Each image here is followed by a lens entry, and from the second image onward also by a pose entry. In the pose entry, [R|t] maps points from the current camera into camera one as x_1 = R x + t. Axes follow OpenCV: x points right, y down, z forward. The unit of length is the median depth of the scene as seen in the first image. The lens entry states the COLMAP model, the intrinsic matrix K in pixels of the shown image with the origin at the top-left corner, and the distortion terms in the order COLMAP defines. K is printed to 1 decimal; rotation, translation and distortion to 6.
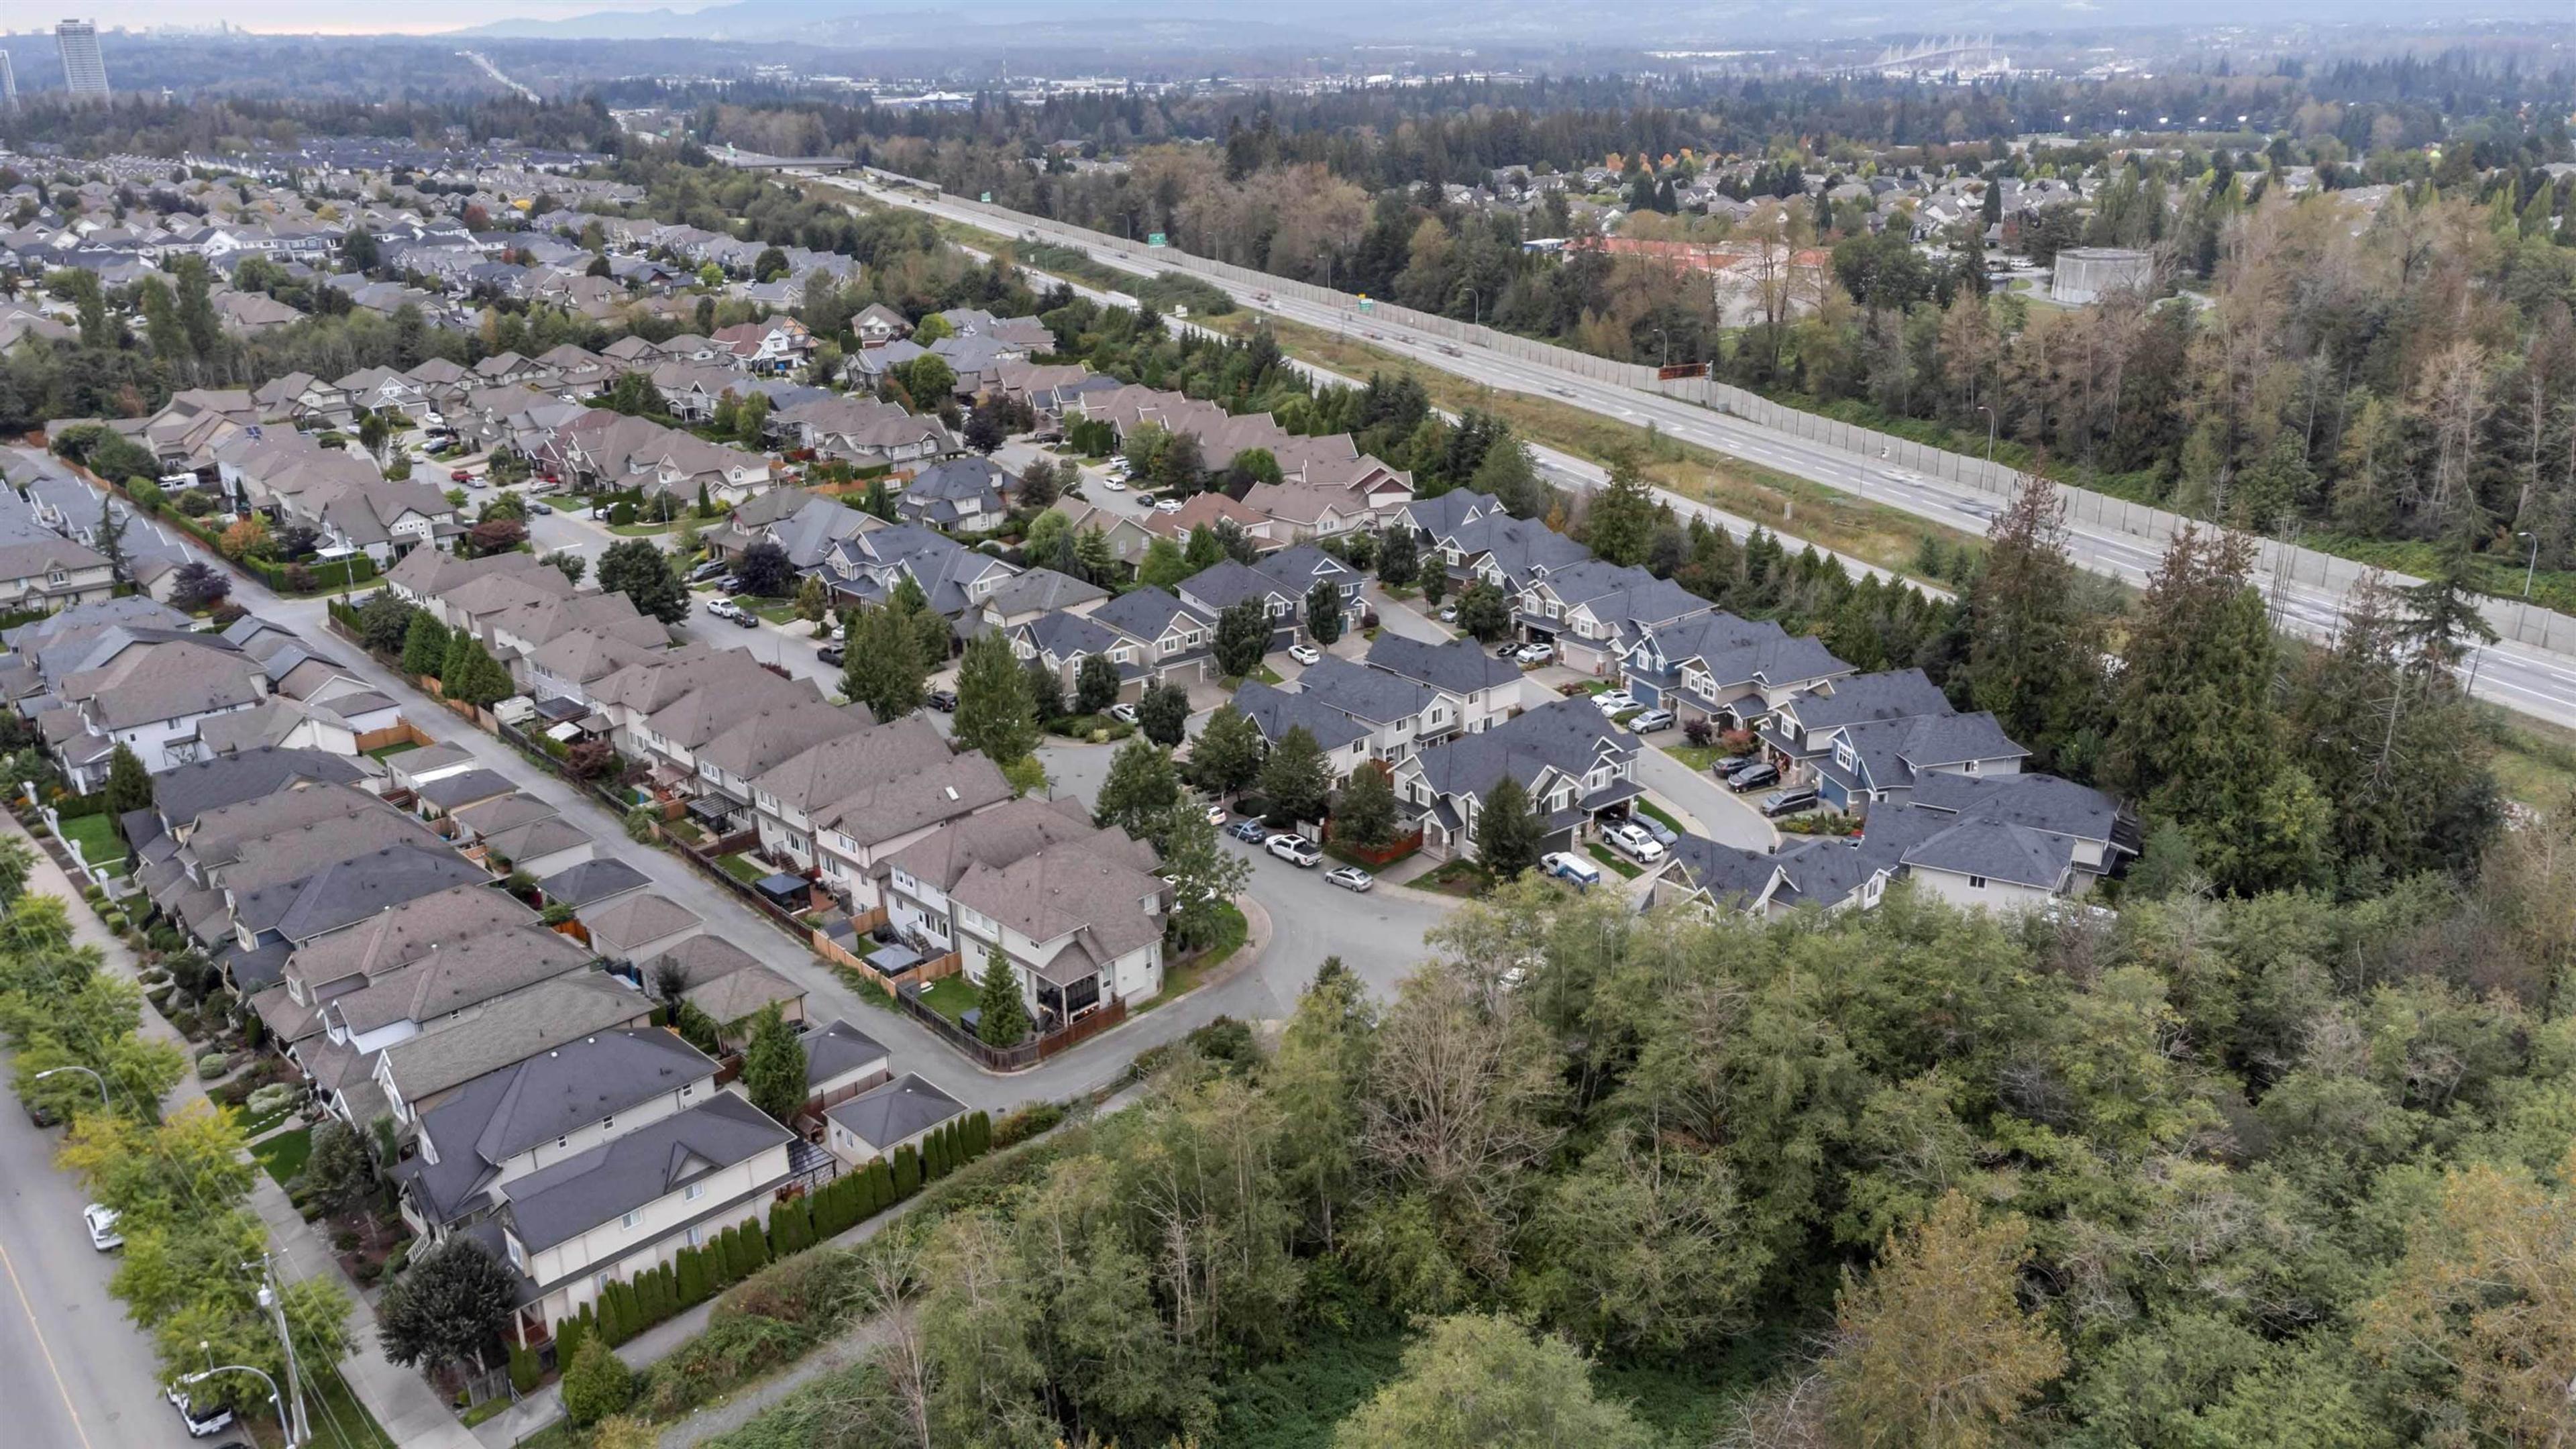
lens RADIAL K [[1909.8, 0, 1293.2], [0, 1909.8, 715.5], [0, 0, 1]] dist [0.004459, 0.064283]
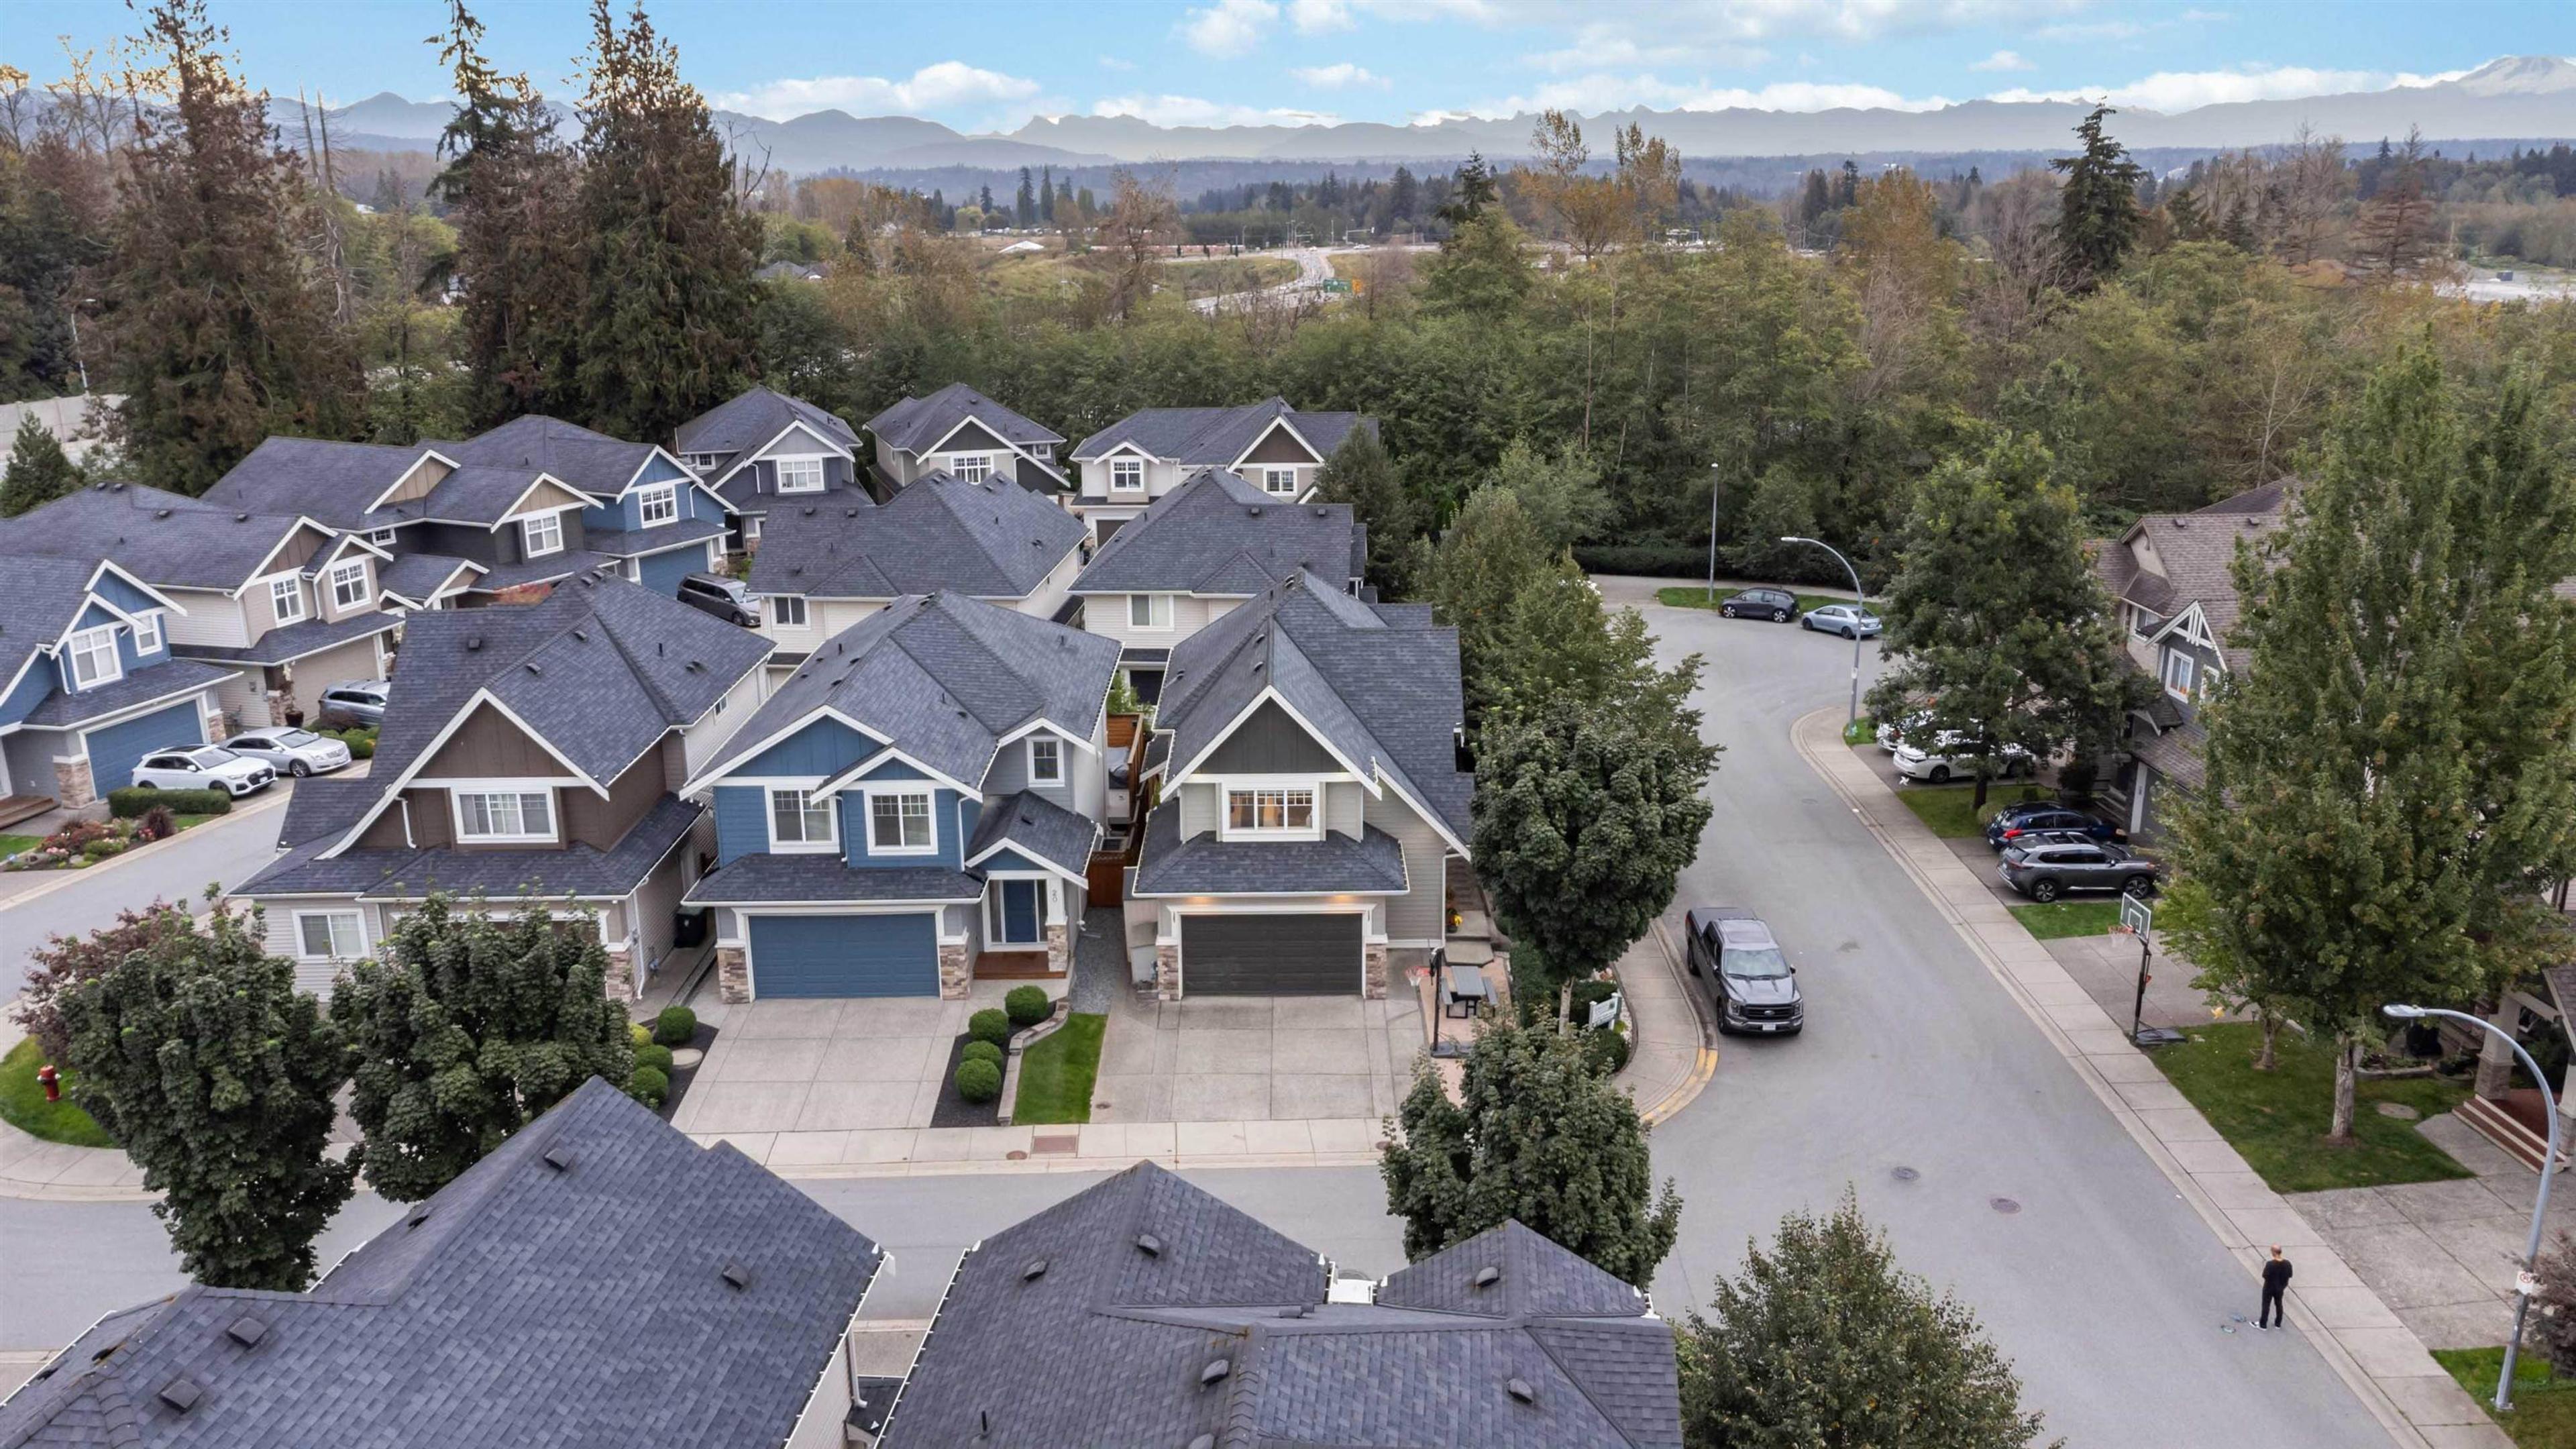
lens RADIAL K [[1912.1, 0, 1289.9], [0, 1912.1, 692.1], [0, 0, 1]] dist [0.032099, 0.004008]
pose [[-0.755633, -0.146642, 0.638369, -0.115756], [0.241040, 0.843966, 0.479188, -0.085214], [-0.609031, 0.515963, -0.602382, 0.688587]]
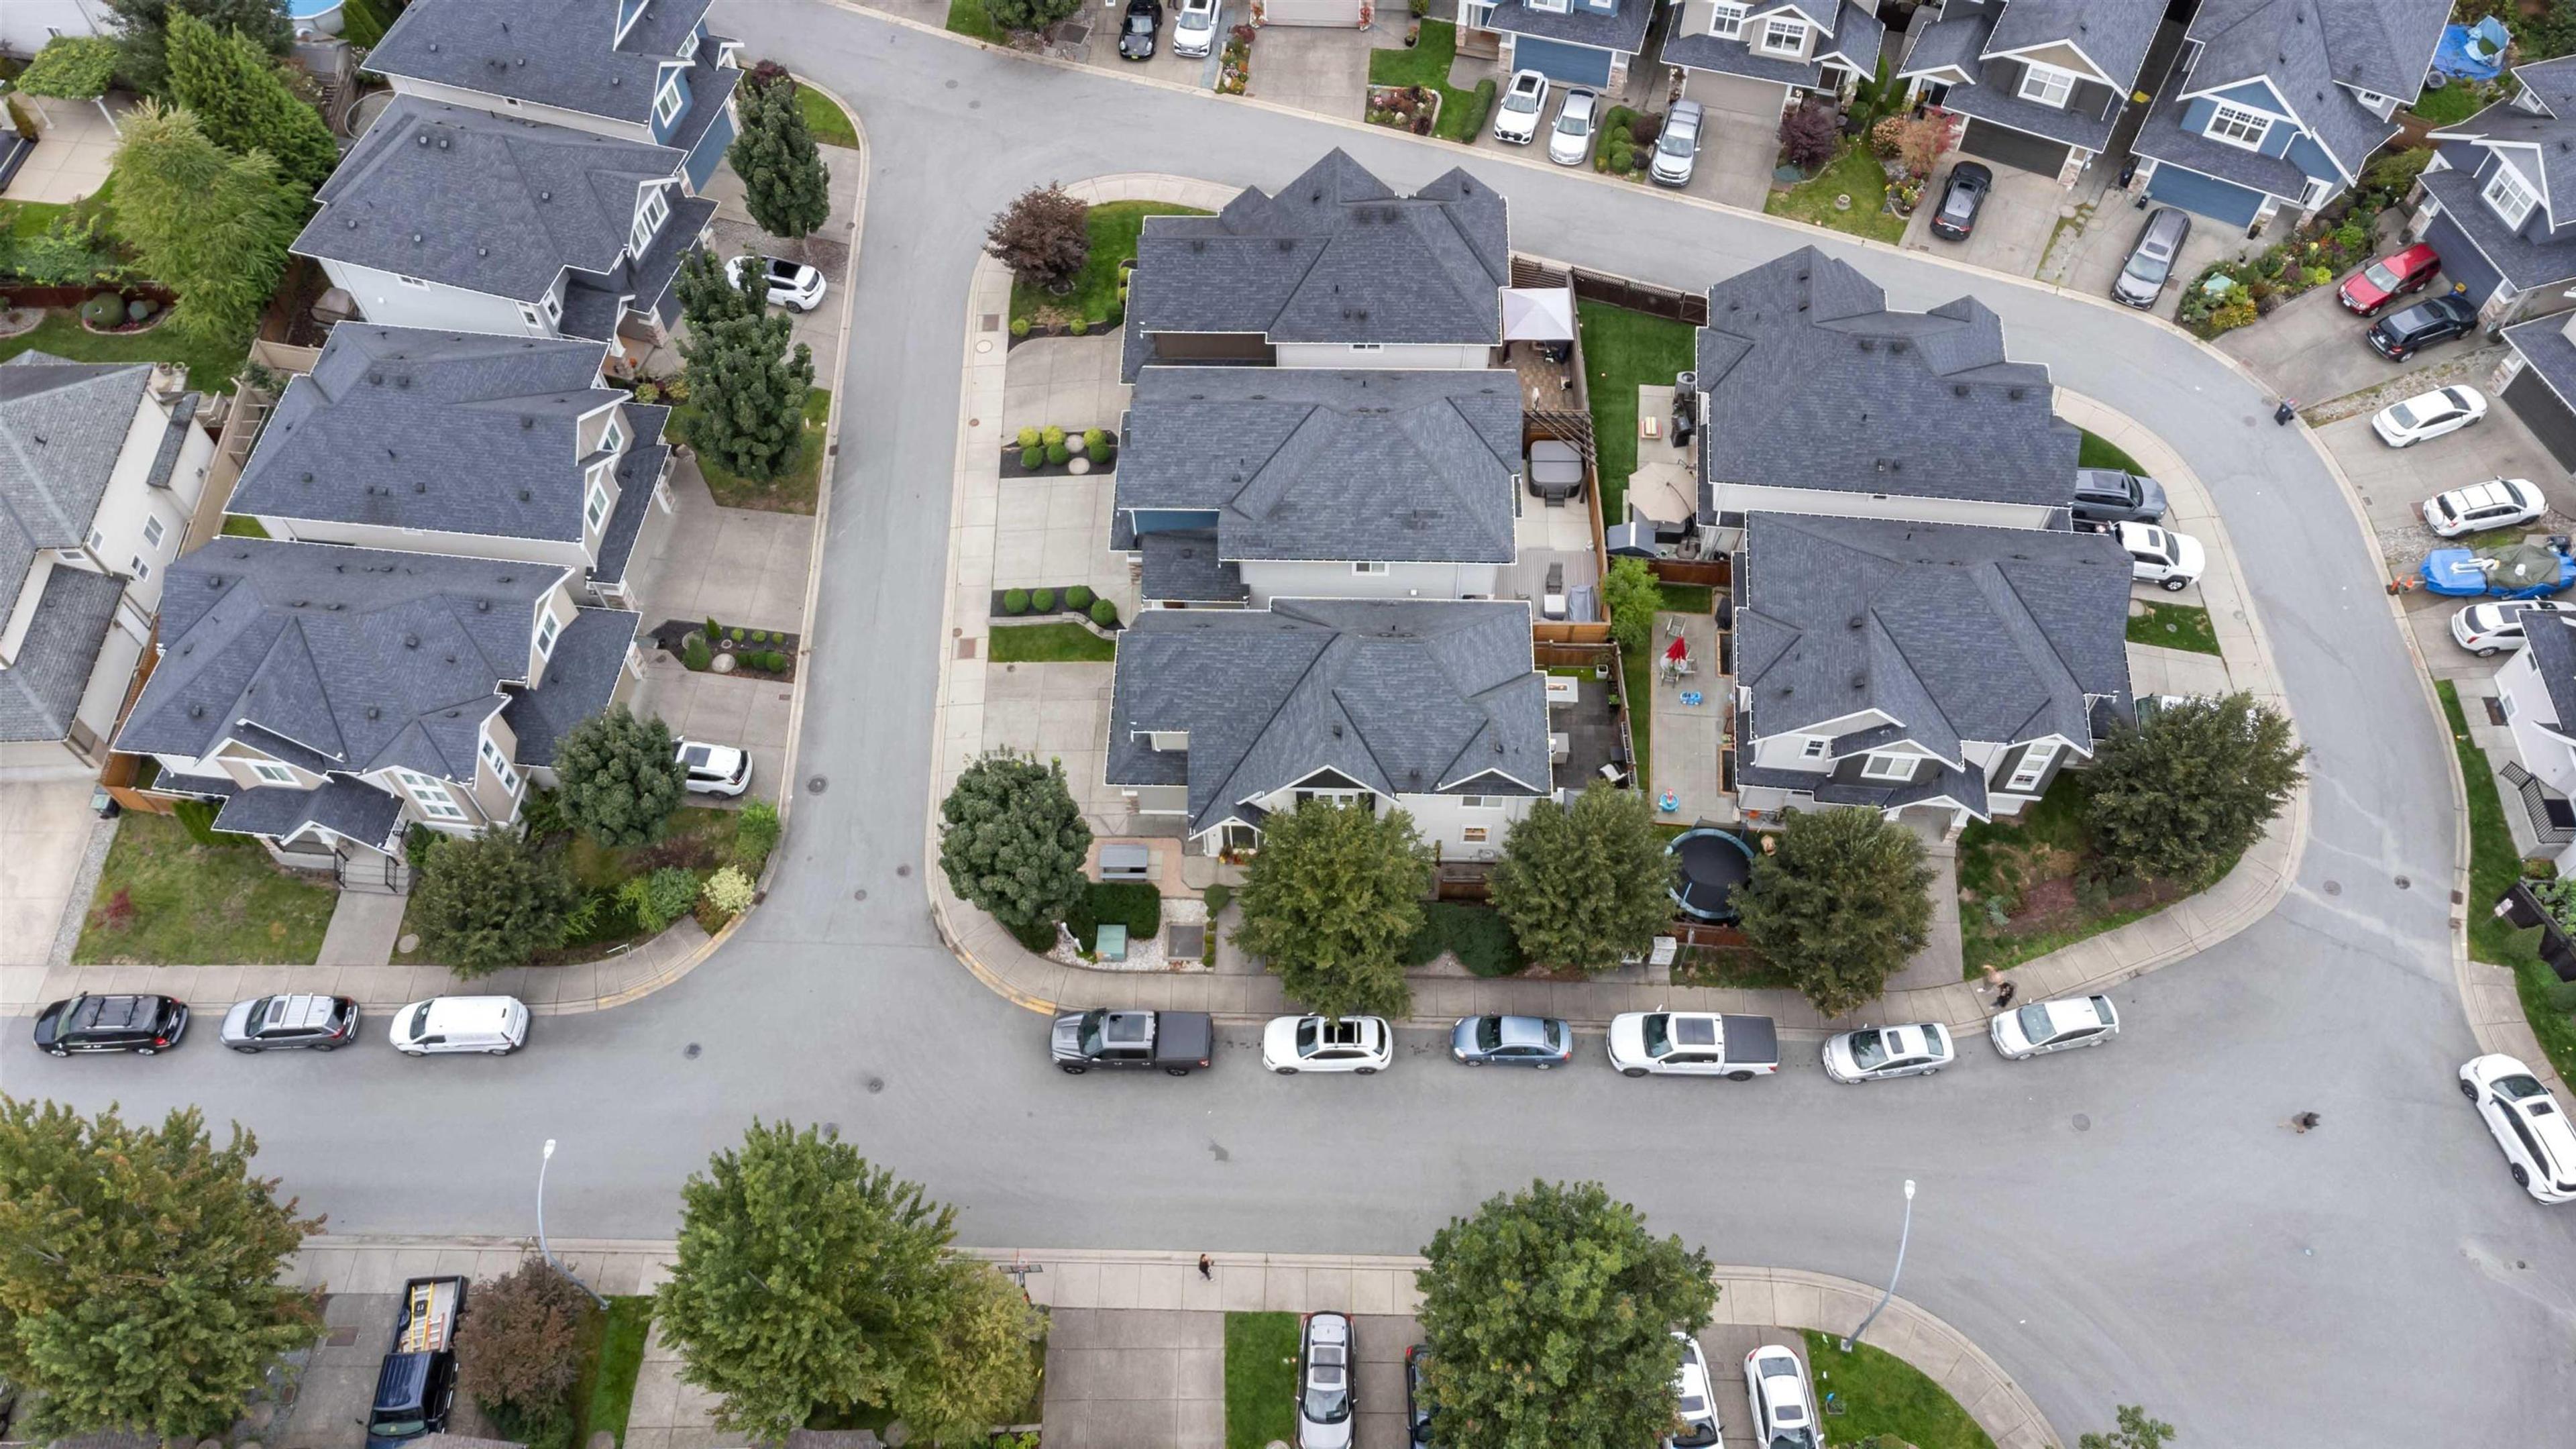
lens RADIAL K [[1909.8, 0, 1293.2], [0, 1909.8, 715.5], [0, 0, 1]] dist [0.004459, 0.064283]
pose [[0.680899, -0.614736, 0.398092, -0.095767], [0.248364, 0.705167, 0.664120, -0.145959], [-0.688979, -0.353327, 0.632825, 0.439841]]
